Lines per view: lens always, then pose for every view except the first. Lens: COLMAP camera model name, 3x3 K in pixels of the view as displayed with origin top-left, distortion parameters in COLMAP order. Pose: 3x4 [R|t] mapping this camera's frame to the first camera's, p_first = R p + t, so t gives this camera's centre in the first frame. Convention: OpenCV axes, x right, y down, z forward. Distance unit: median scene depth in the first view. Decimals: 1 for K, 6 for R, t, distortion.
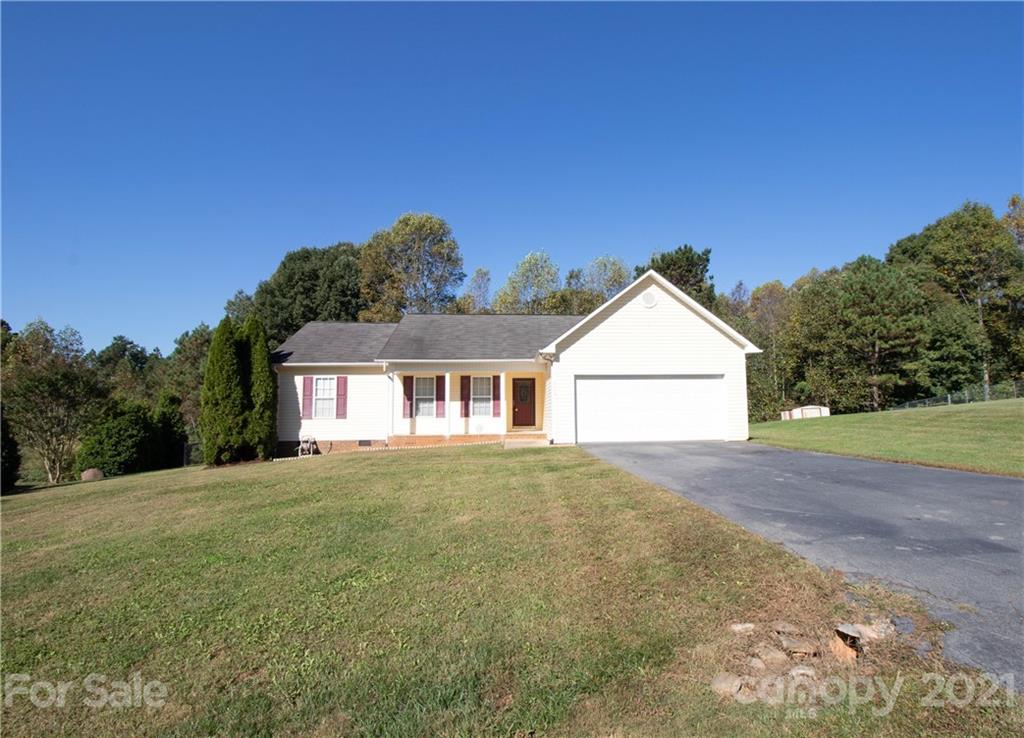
lens RADIAL K [[530.0, 0, 572.4], [0, 530.0, 364.1], [0, 0, 1]] dist [-0.006009, -0.000976]
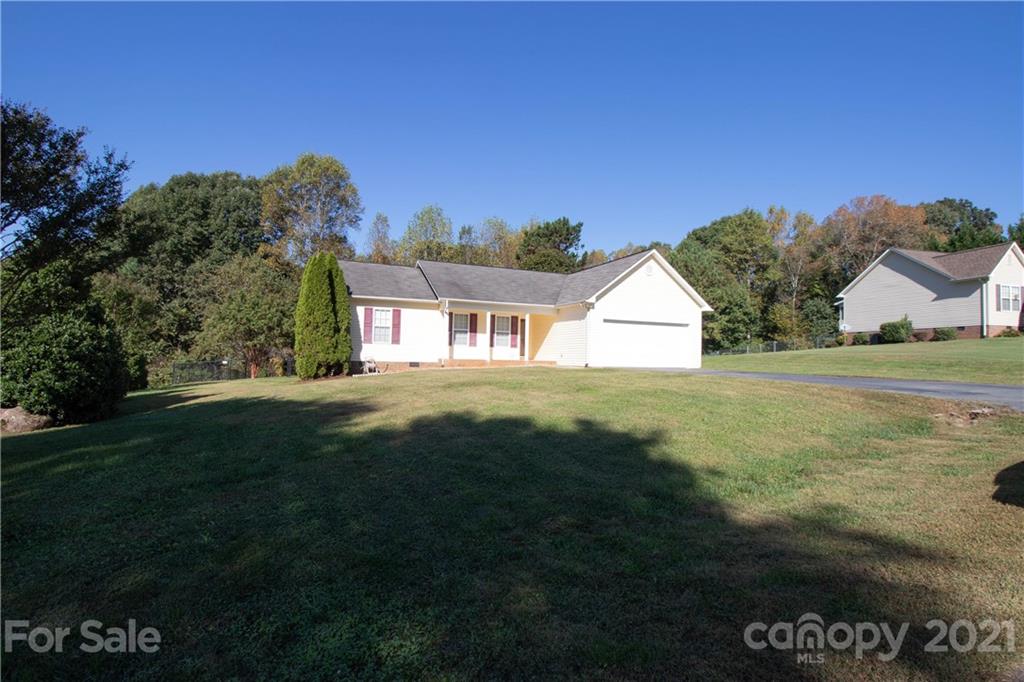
lens RADIAL K [[487.5, 0, 512.0], [0, 487.5, 341.0], [0, 0, 1]] dist [-0.002599, -0.000272]
pose [[0.954537, 0.042354, 0.295068, -0.503582], [-0.060562, 0.996765, 0.052843, 0.020632], [-0.291875, -0.068311, 0.954014, -0.143409]]
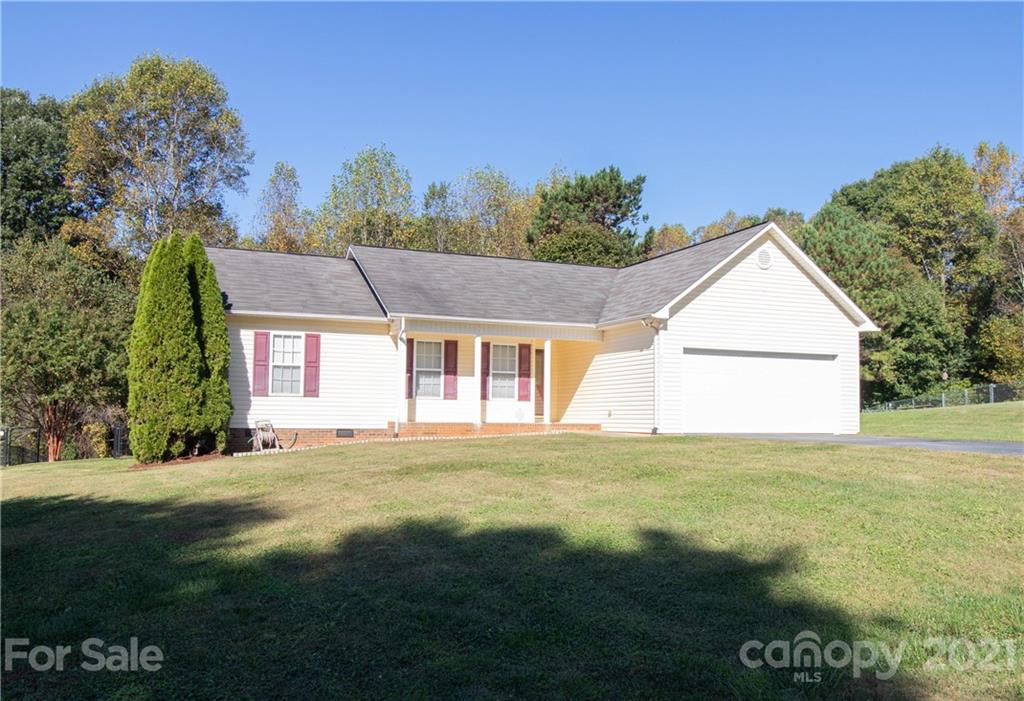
lens RADIAL K [[875.0, 0, 530.5], [0, 875.0, 371.6], [0, 0, 1]] dist [0.012080, 0.000249]
pose [[0.951917, 0.037475, 0.304055, -0.502703], [-0.049760, 0.998224, 0.032754, 0.020333], [-0.302287, -0.046309, 0.952091, -0.145180]]
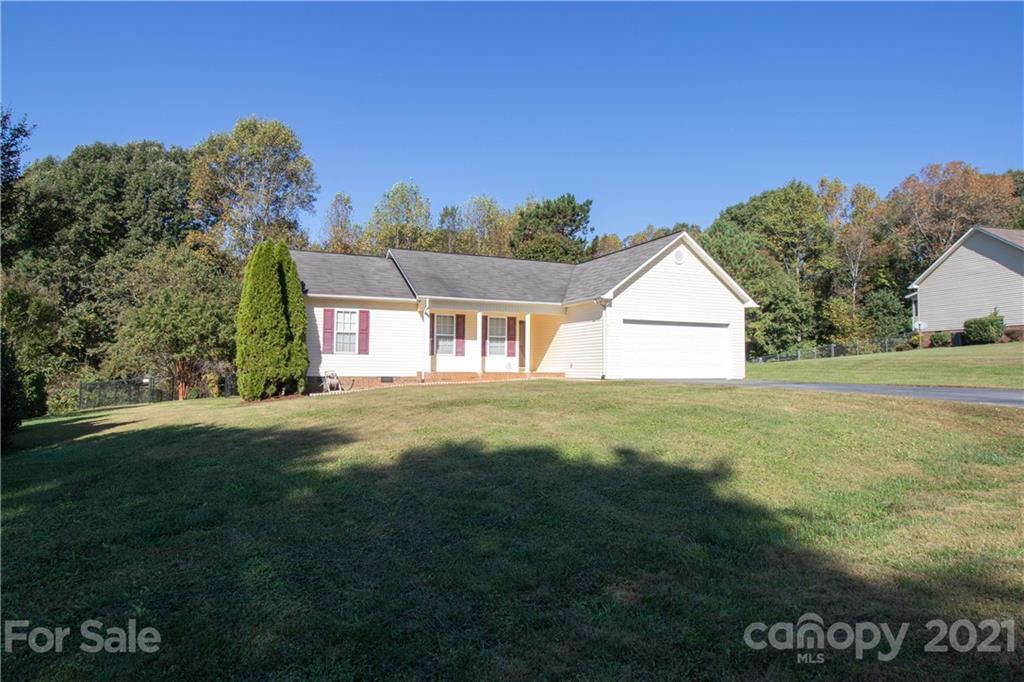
lens RADIAL K [[606.3, 0, 512.0], [0, 606.3, 341.0], [0, 0, 1]] dist [0.002043, 0.000789]
pose [[0.950983, 0.032180, 0.307564, -0.511400], [-0.046585, 0.998129, 0.039607, 0.022092], [-0.305714, -0.051994, 0.950703, -0.134623]]
